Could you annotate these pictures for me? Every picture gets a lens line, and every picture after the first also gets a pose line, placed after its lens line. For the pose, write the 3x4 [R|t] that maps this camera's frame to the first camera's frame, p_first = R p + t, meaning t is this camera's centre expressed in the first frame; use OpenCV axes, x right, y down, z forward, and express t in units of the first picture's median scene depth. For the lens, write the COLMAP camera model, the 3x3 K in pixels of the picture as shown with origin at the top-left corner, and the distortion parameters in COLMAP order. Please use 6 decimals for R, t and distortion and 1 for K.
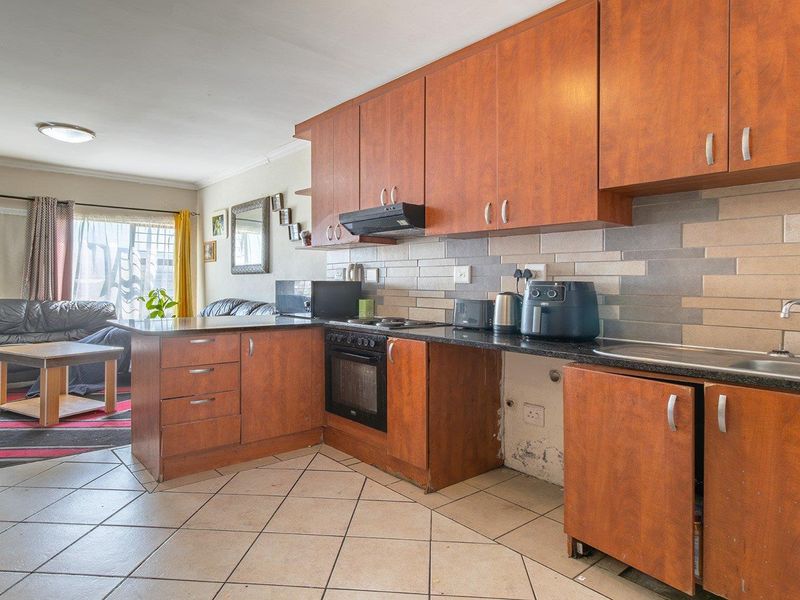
lens RADIAL K [[475.6, 0, 395.4], [0, 475.6, 298.3], [0, 0, 1]] dist [0.005907, -0.003640]
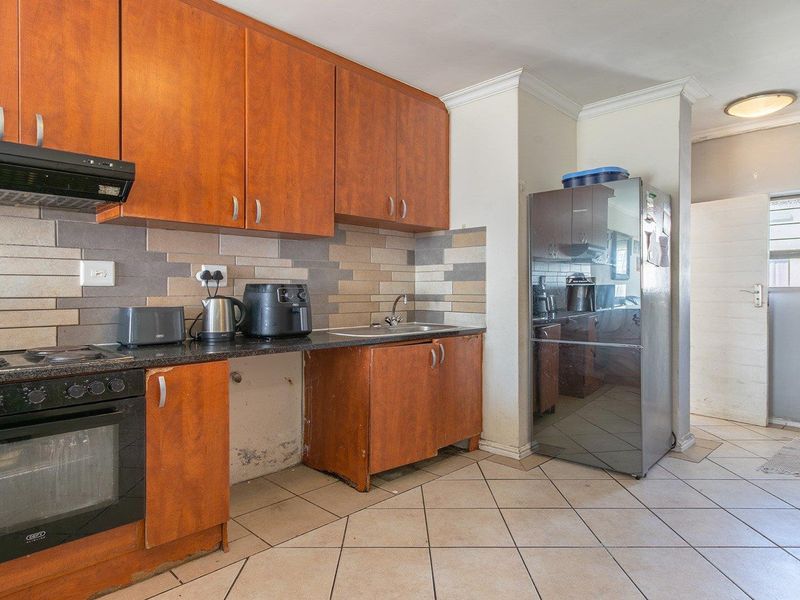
lens RADIAL K [[502.4, 0, 385.4], [0, 502.4, 312.0], [0, 0, 1]] dist [0.000303, 0.003688]
pose [[-0.052895, -0.057231, 0.996959, -0.519473], [0.027407, 0.997897, 0.058739, -0.020671], [-0.998224, 0.030431, -0.051216, 0.513786]]
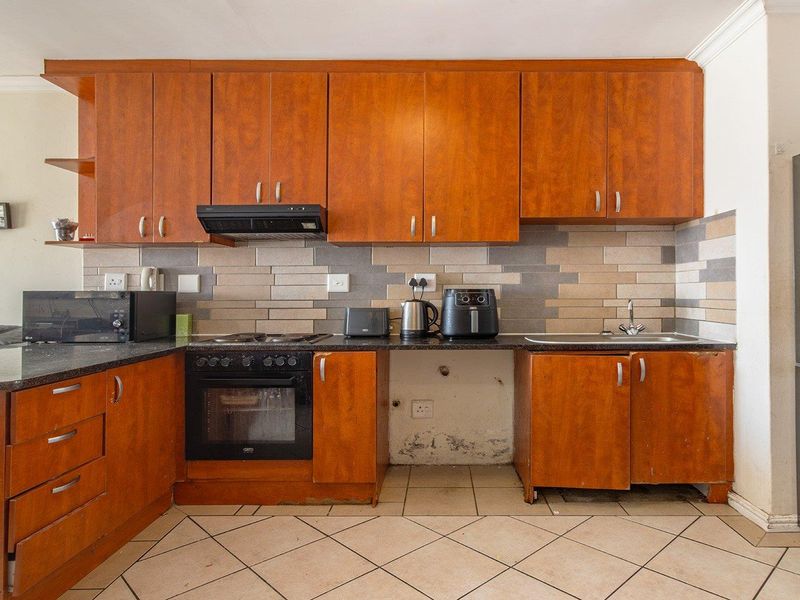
lens RADIAL K [[502.4, 0, 408.2], [0, 502.4, 304.8], [0, 0, 1]] dist [0.000303, 0.003688]
pose [[0.681760, -0.031036, 0.730917, -0.429696], [0.033798, 0.999369, 0.010910, -0.009514], [-0.730794, 0.017266, 0.682379, 0.161042]]
